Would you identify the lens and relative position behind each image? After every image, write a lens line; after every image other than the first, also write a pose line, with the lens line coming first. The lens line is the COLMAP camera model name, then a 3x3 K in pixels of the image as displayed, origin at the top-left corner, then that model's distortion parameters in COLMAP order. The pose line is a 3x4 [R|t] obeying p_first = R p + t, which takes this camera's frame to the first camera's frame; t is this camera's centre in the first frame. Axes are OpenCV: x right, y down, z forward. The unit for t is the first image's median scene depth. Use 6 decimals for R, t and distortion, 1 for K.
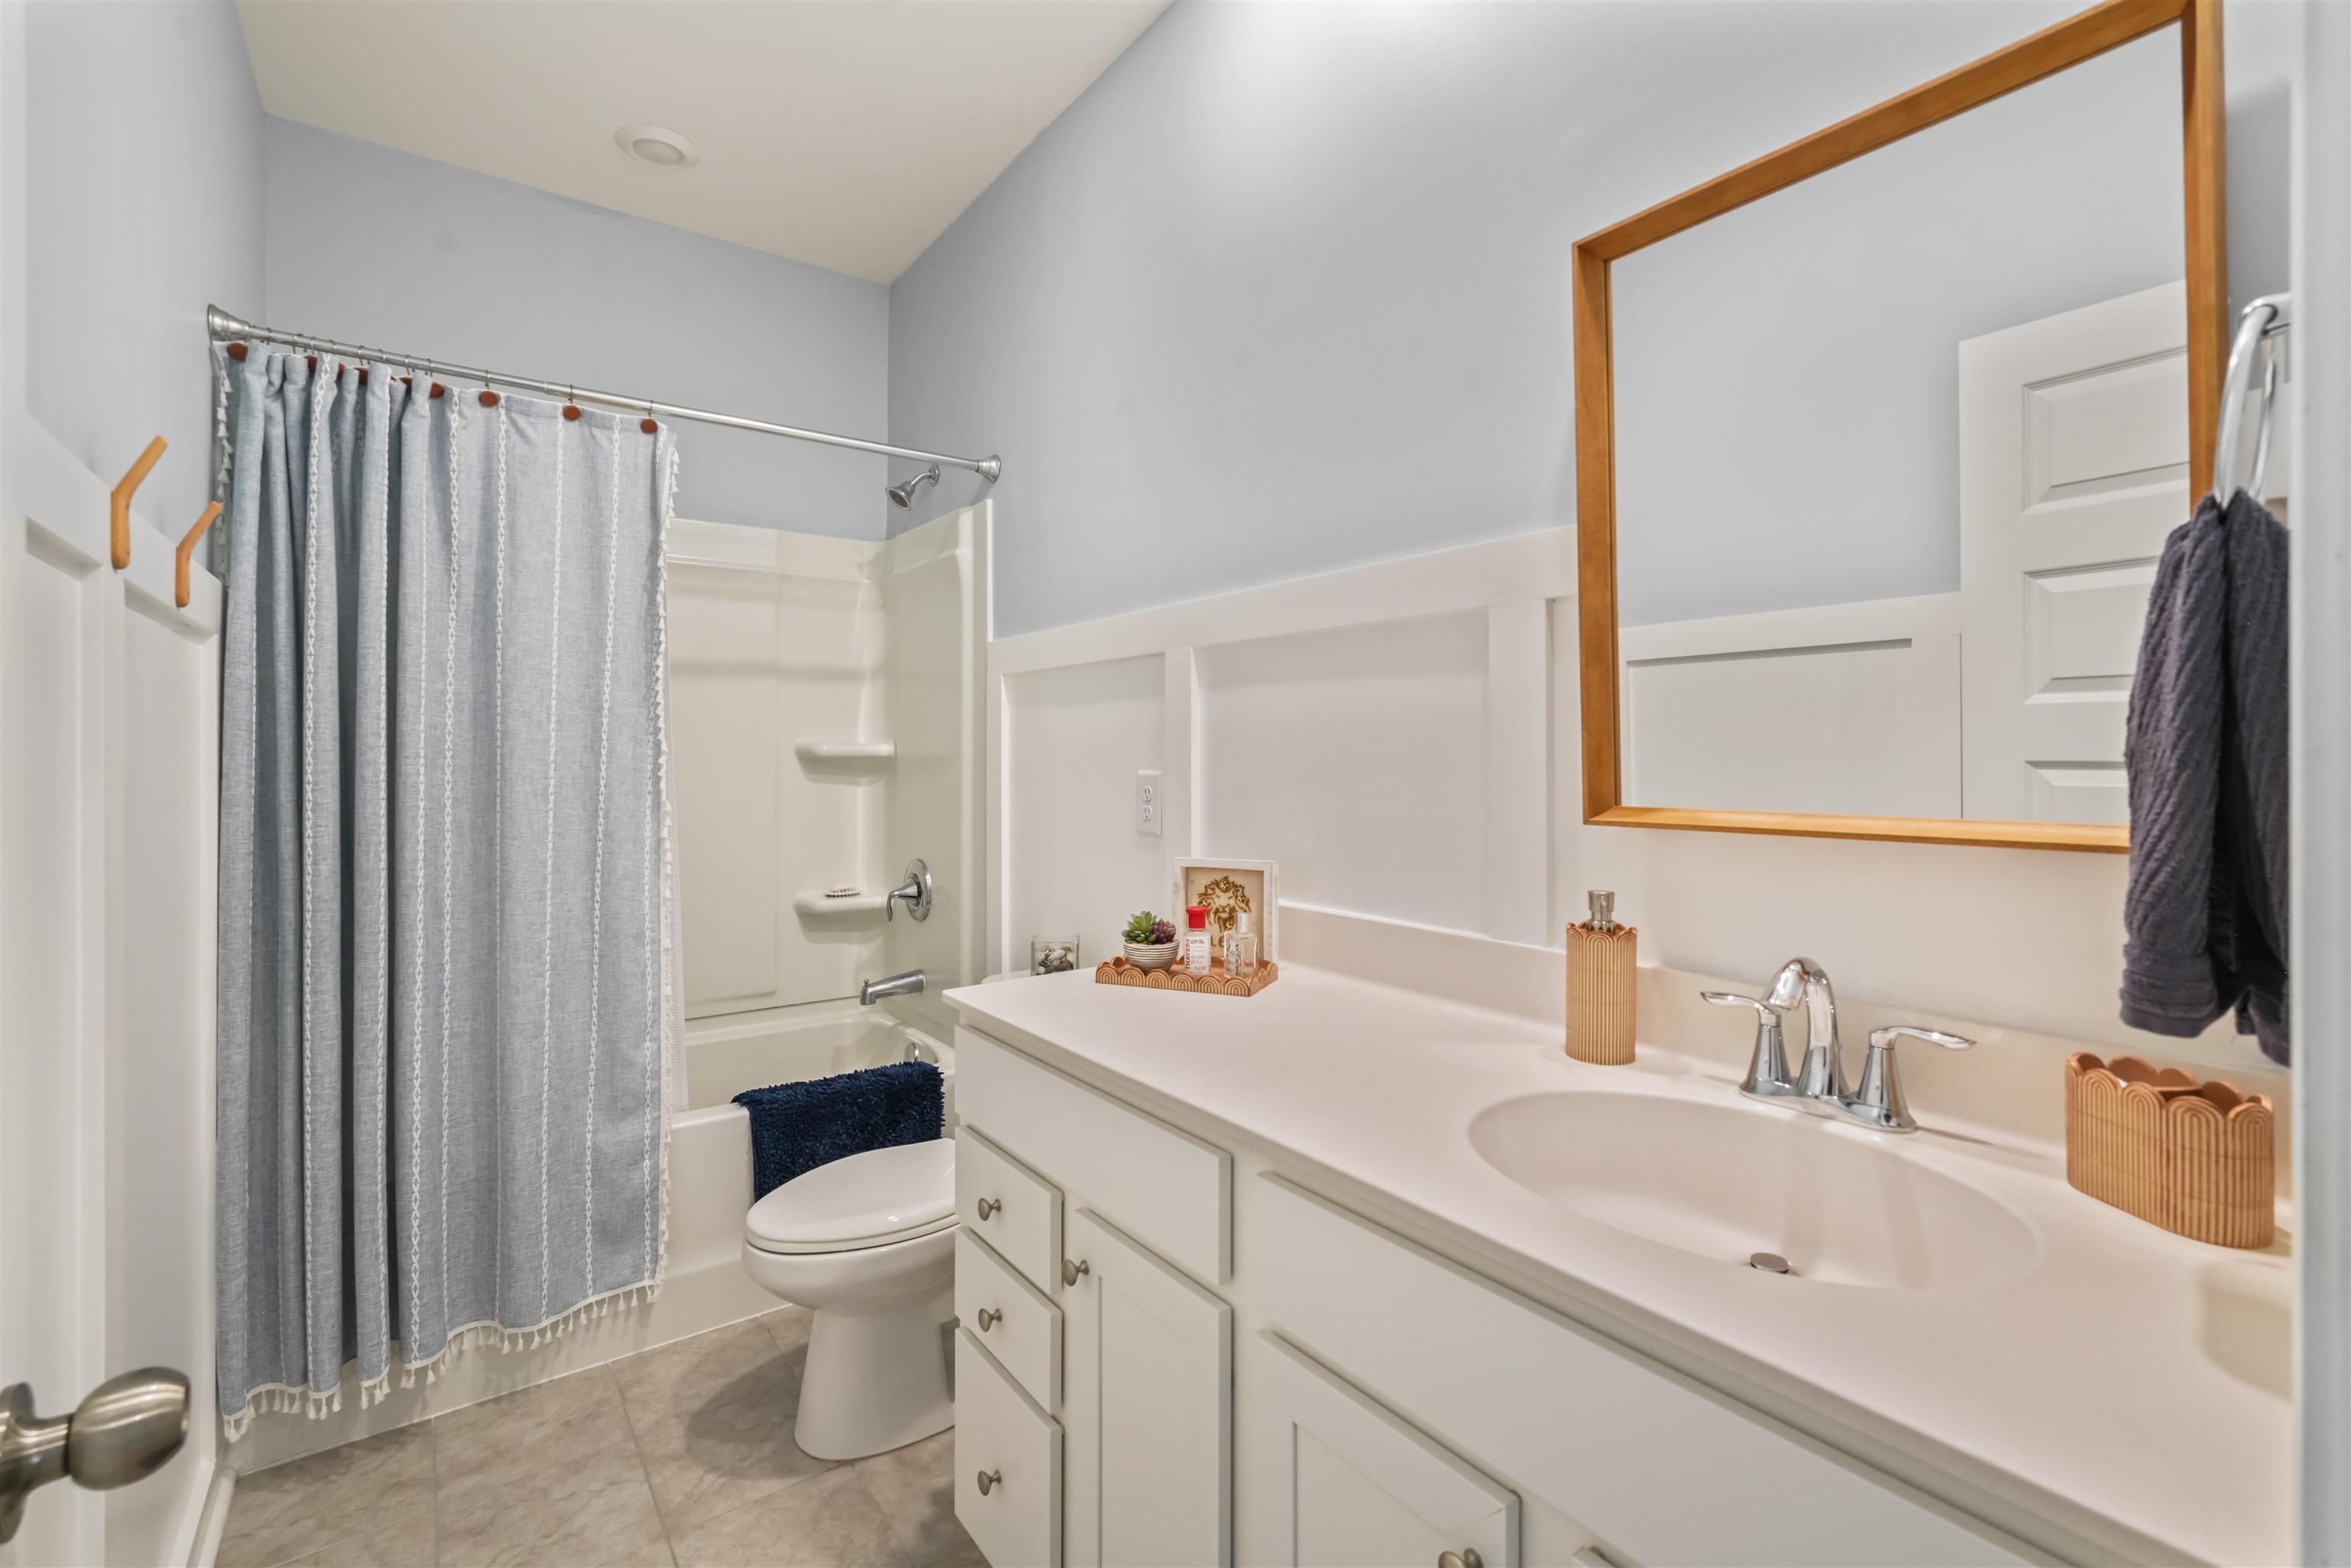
lens RADIAL K [[1027.5, 0, 1172.2], [0, 1027.5, 739.6], [0, 0, 1]] dist [-0.012653, 0.000653]
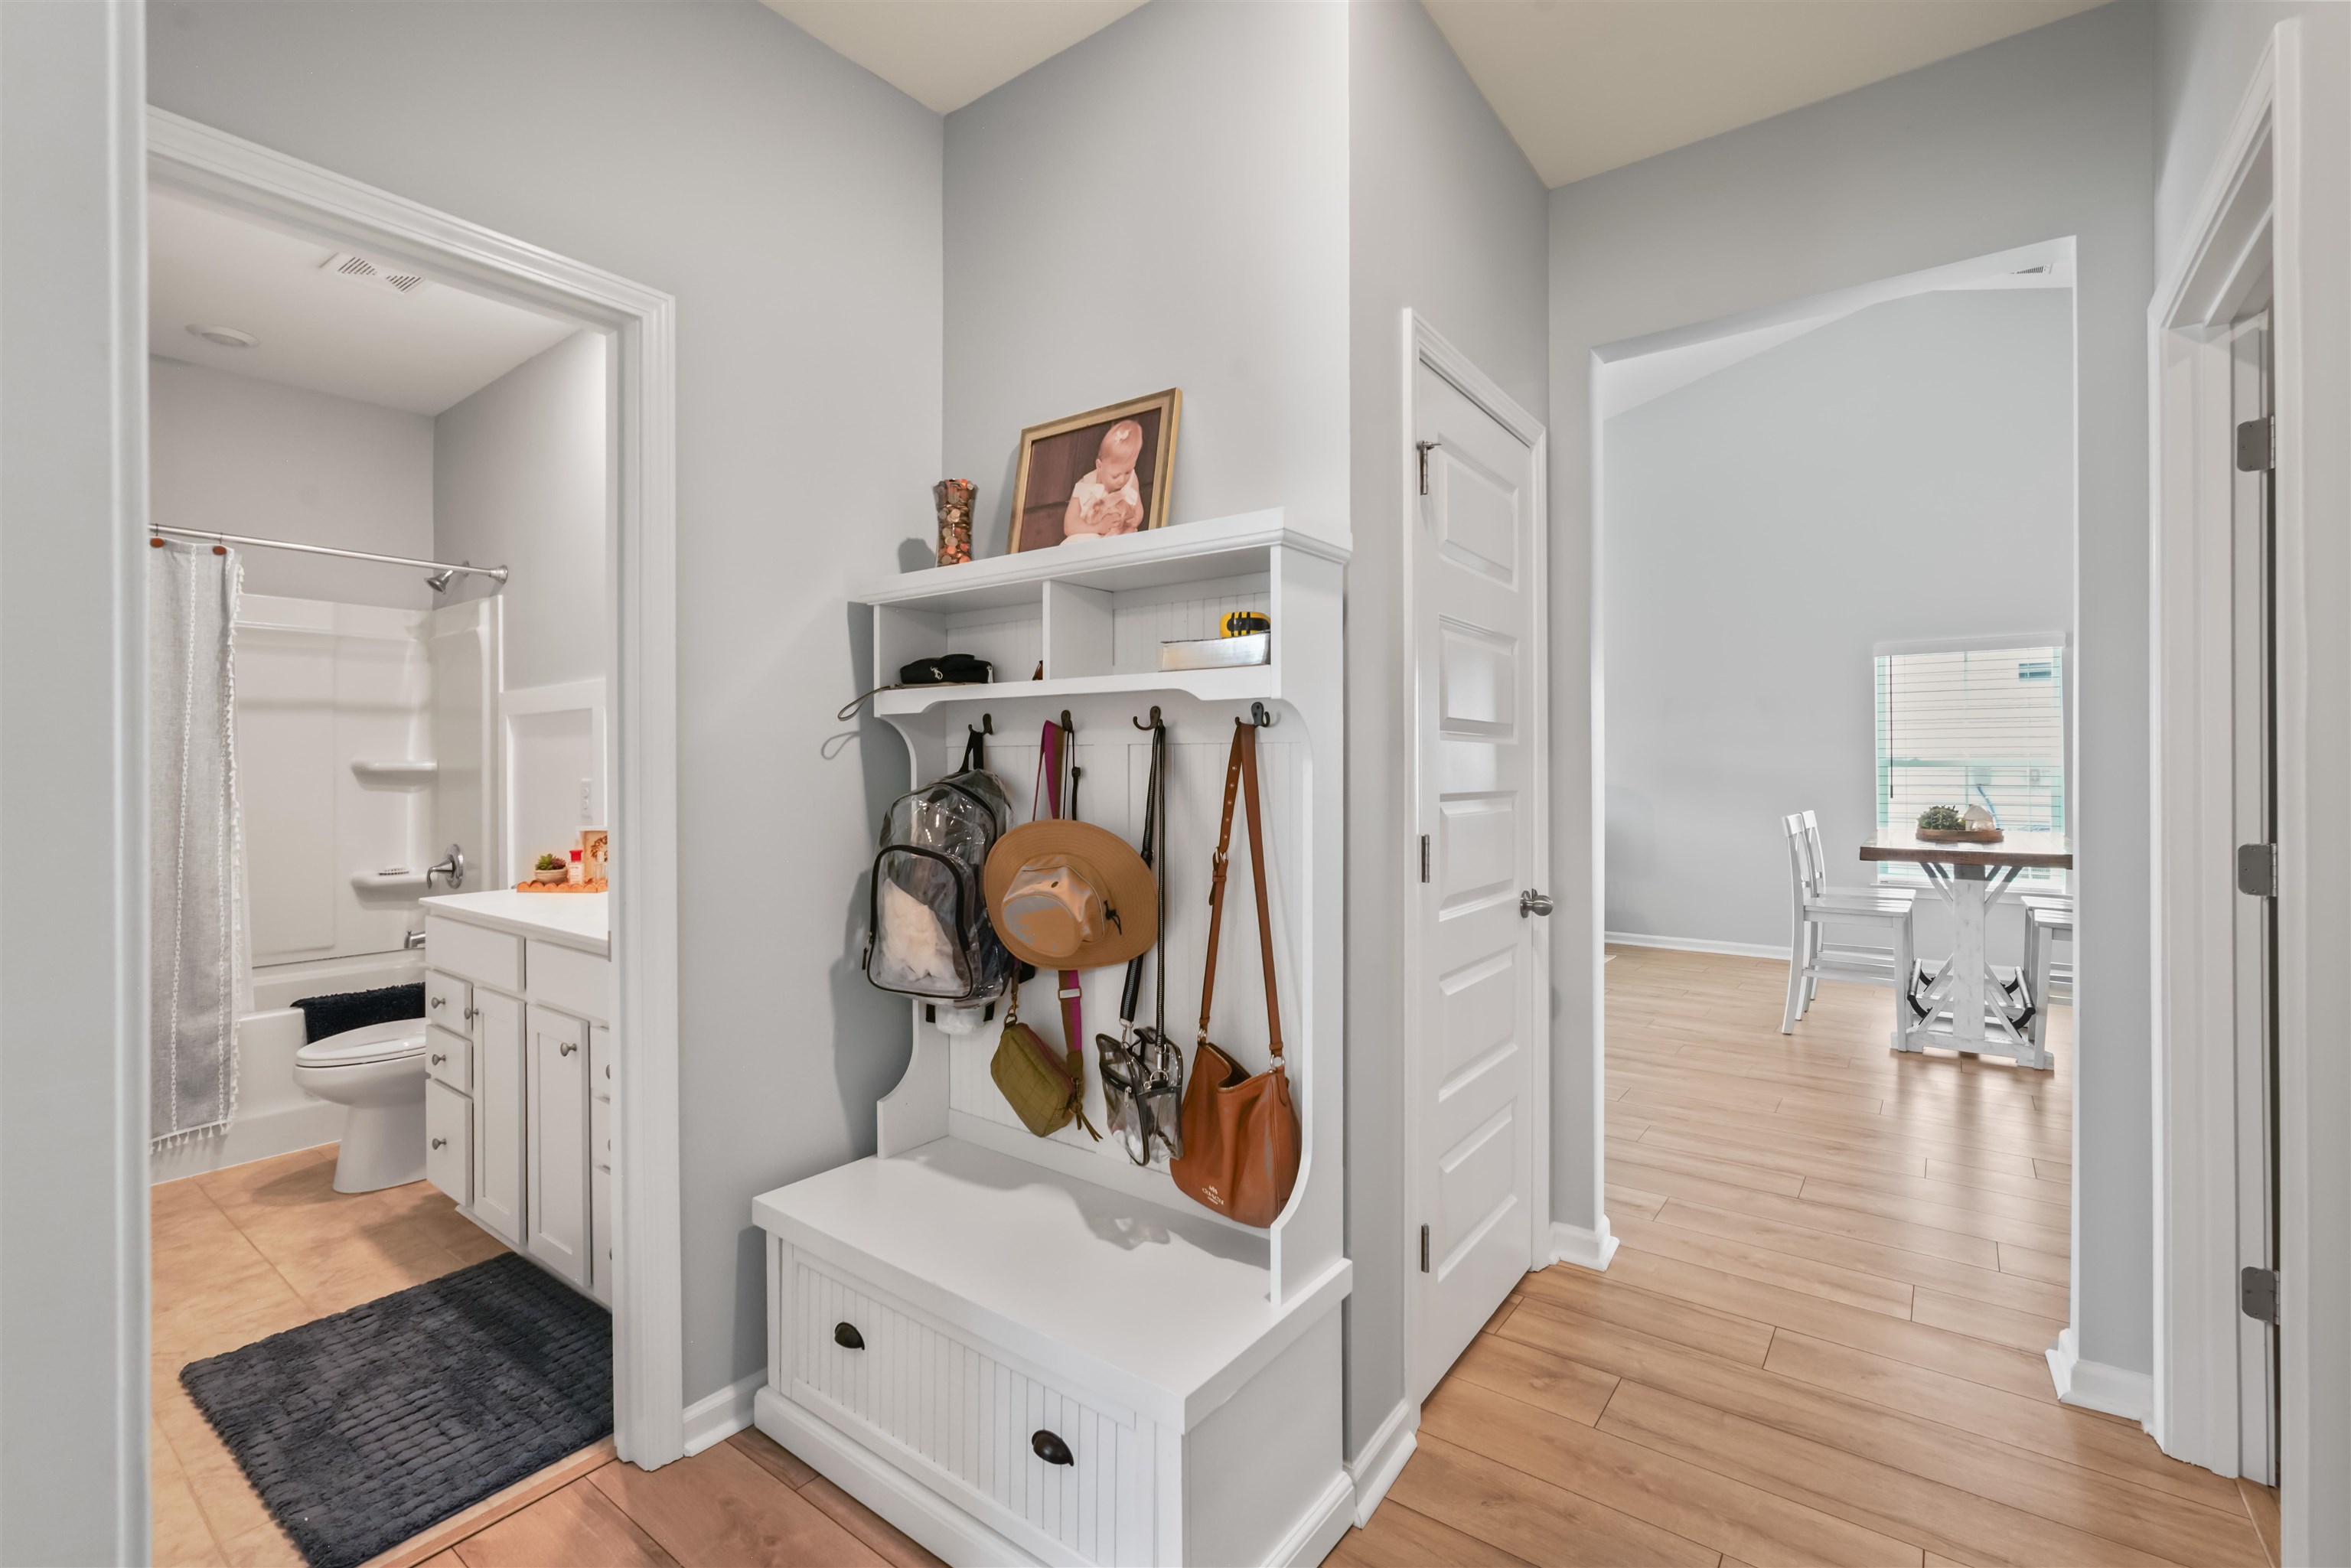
lens RADIAL K [[1038.0, 0, 1175.5], [0, 1038.0, 760.6], [0, 0, 1]] dist [-0.016175, 0.007008]
pose [[0.959642, -0.001405, 0.281222, 0.405805], [-0.000717, 0.999972, 0.007441, -0.011354], [-0.281224, -0.007342, 0.959614, -0.838179]]
